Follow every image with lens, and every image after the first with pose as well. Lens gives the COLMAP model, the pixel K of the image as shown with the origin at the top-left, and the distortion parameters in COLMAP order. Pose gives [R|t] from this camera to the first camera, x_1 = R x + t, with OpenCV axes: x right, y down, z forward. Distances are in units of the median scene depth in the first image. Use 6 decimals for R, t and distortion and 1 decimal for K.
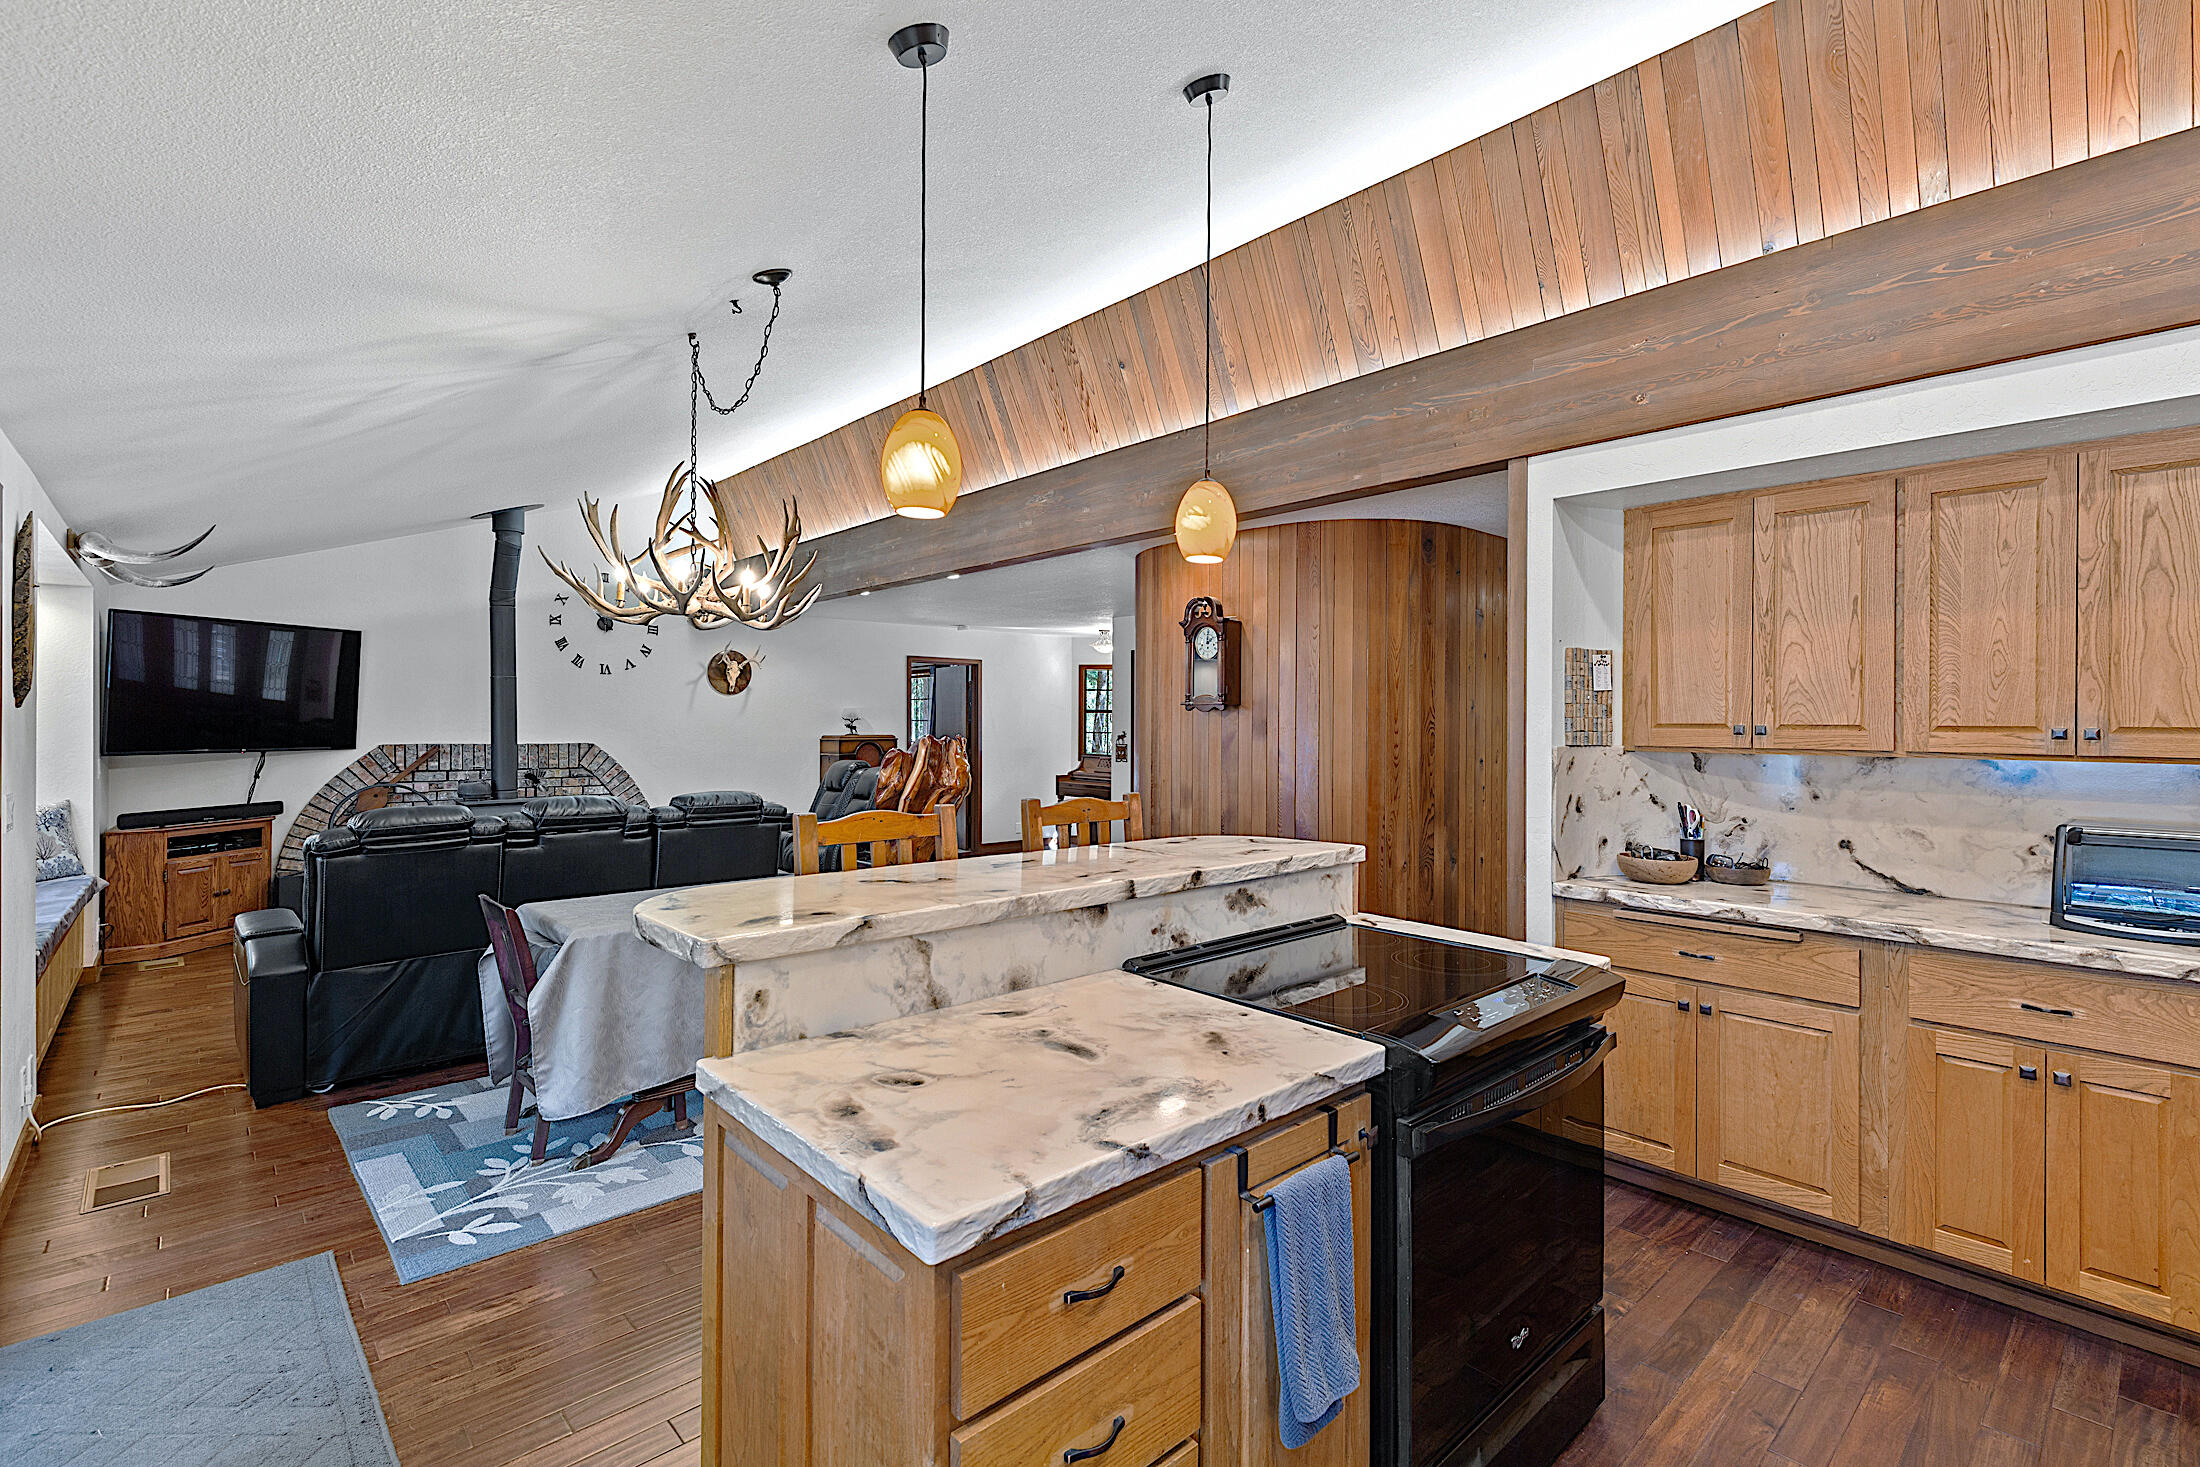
lens RADIAL K [[1007.9, 0, 1100.0], [0, 1007.9, 733.5], [0, 0, 1]] dist [-0.000124, -0.000187]
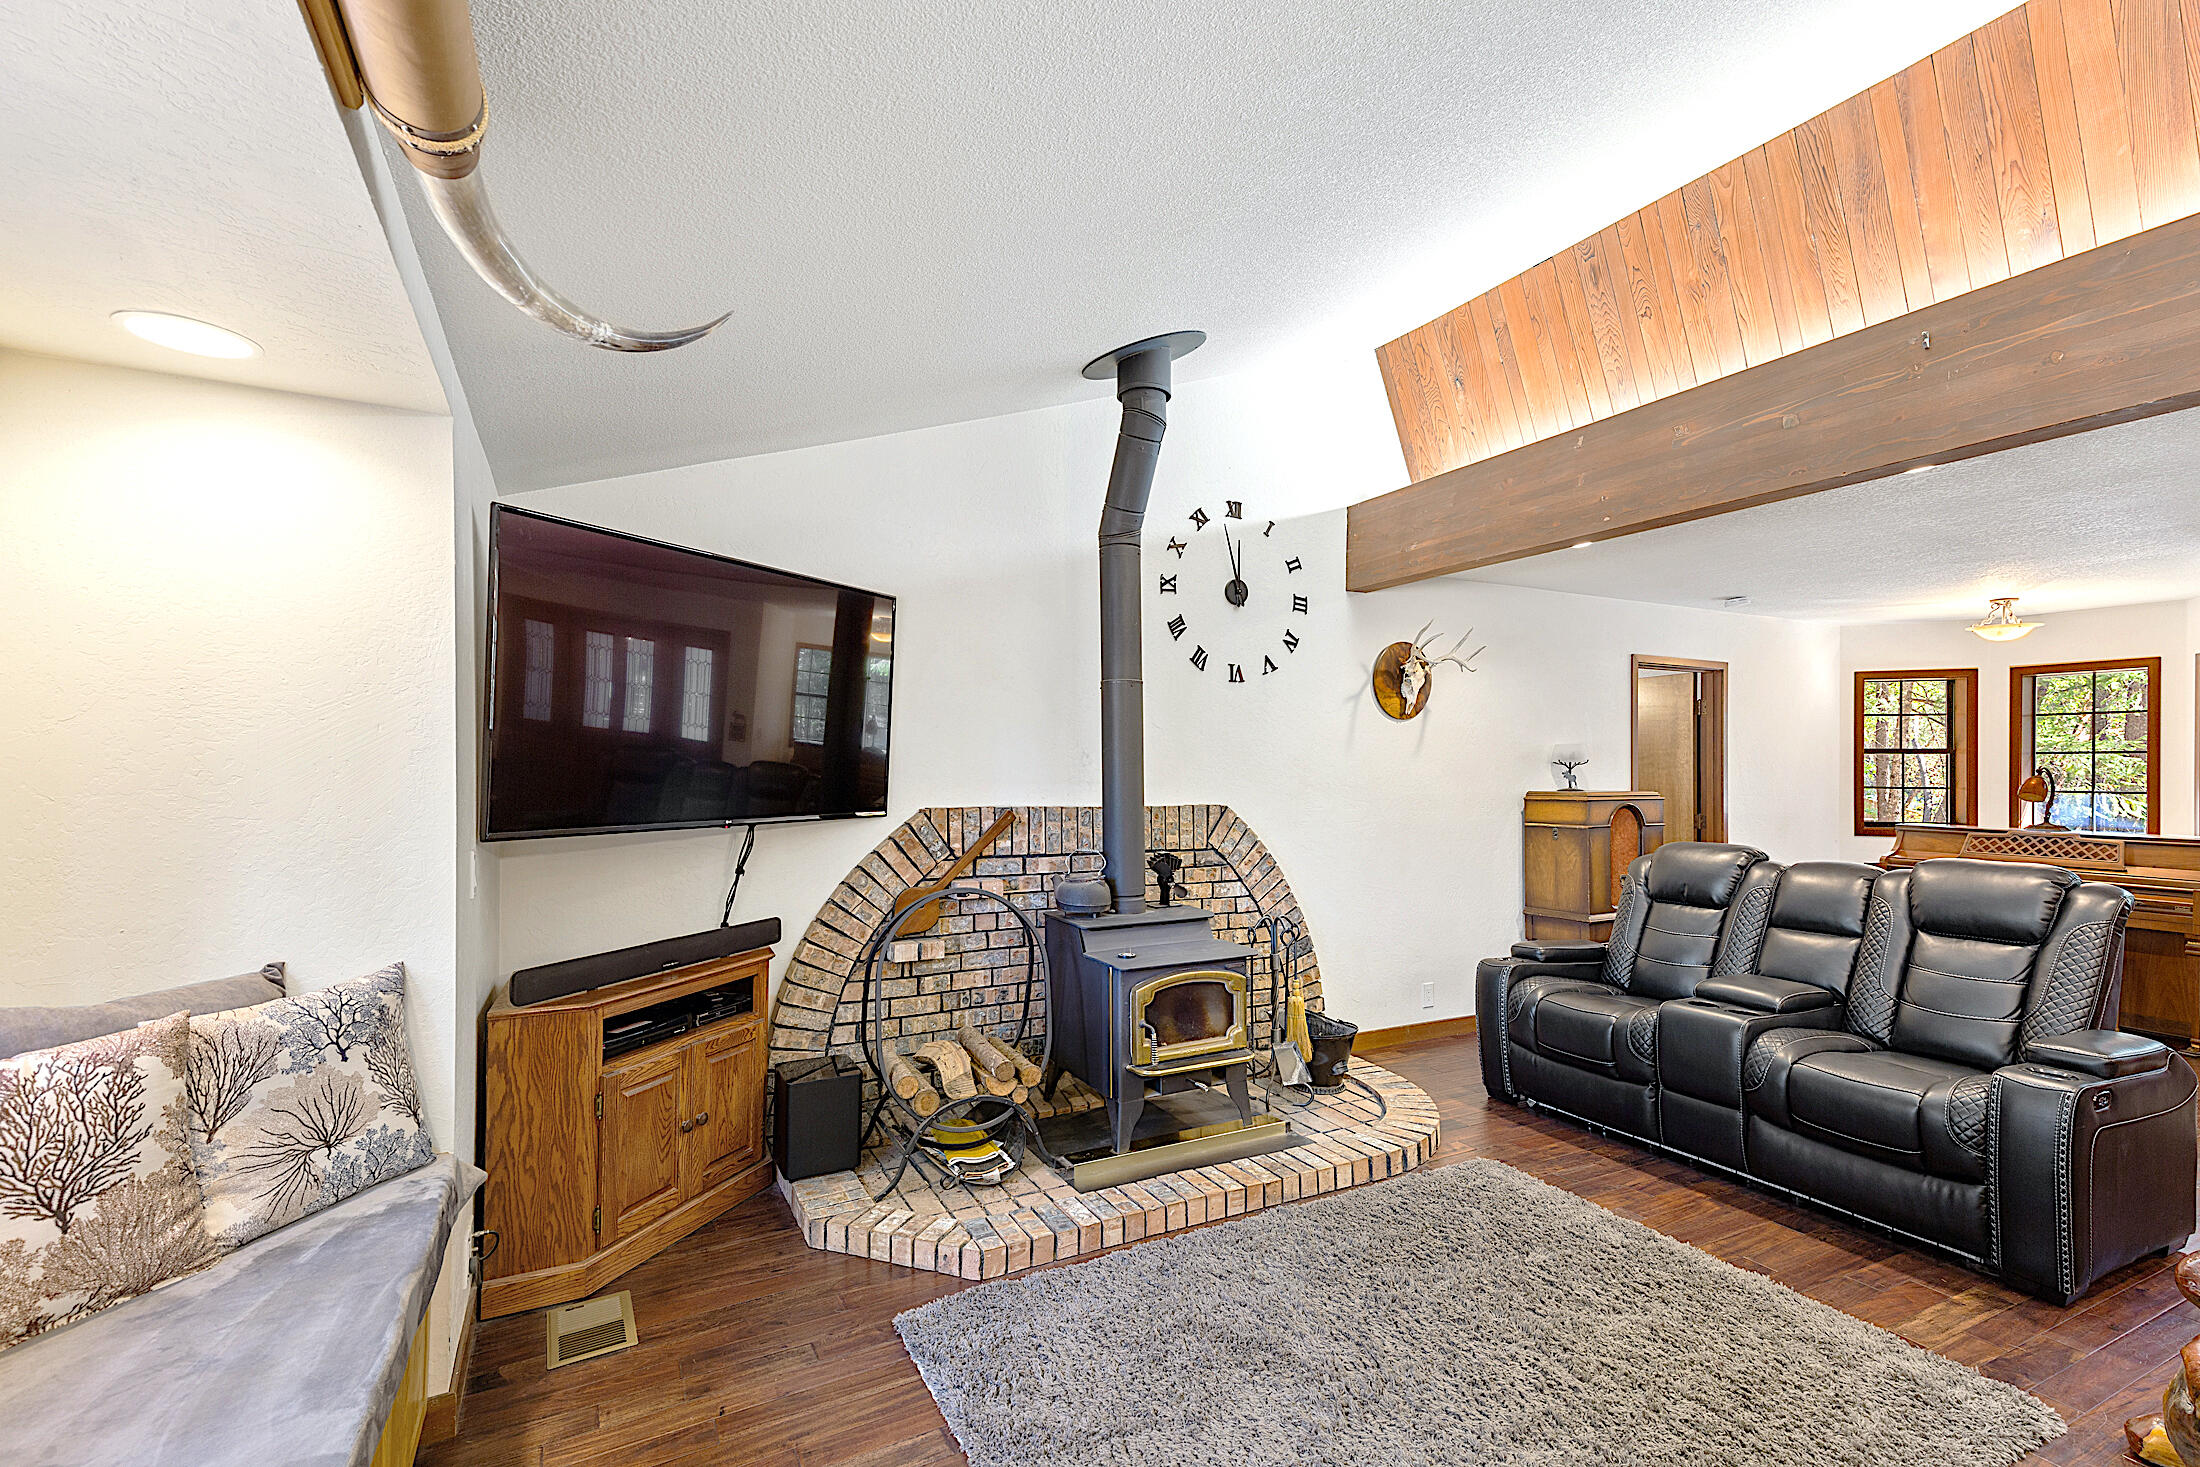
lens RADIAL K [[1002.3, 0, 1106.3], [0, 1002.3, 781.1], [0, 0, 1]] dist [0.015210, 0.000098]
pose [[0.971262, -0.000058, -0.238012, -0.484764], [-0.001326, 0.999983, -0.005656, -0.000276], [0.238008, 0.005809, 0.971246, 0.497369]]
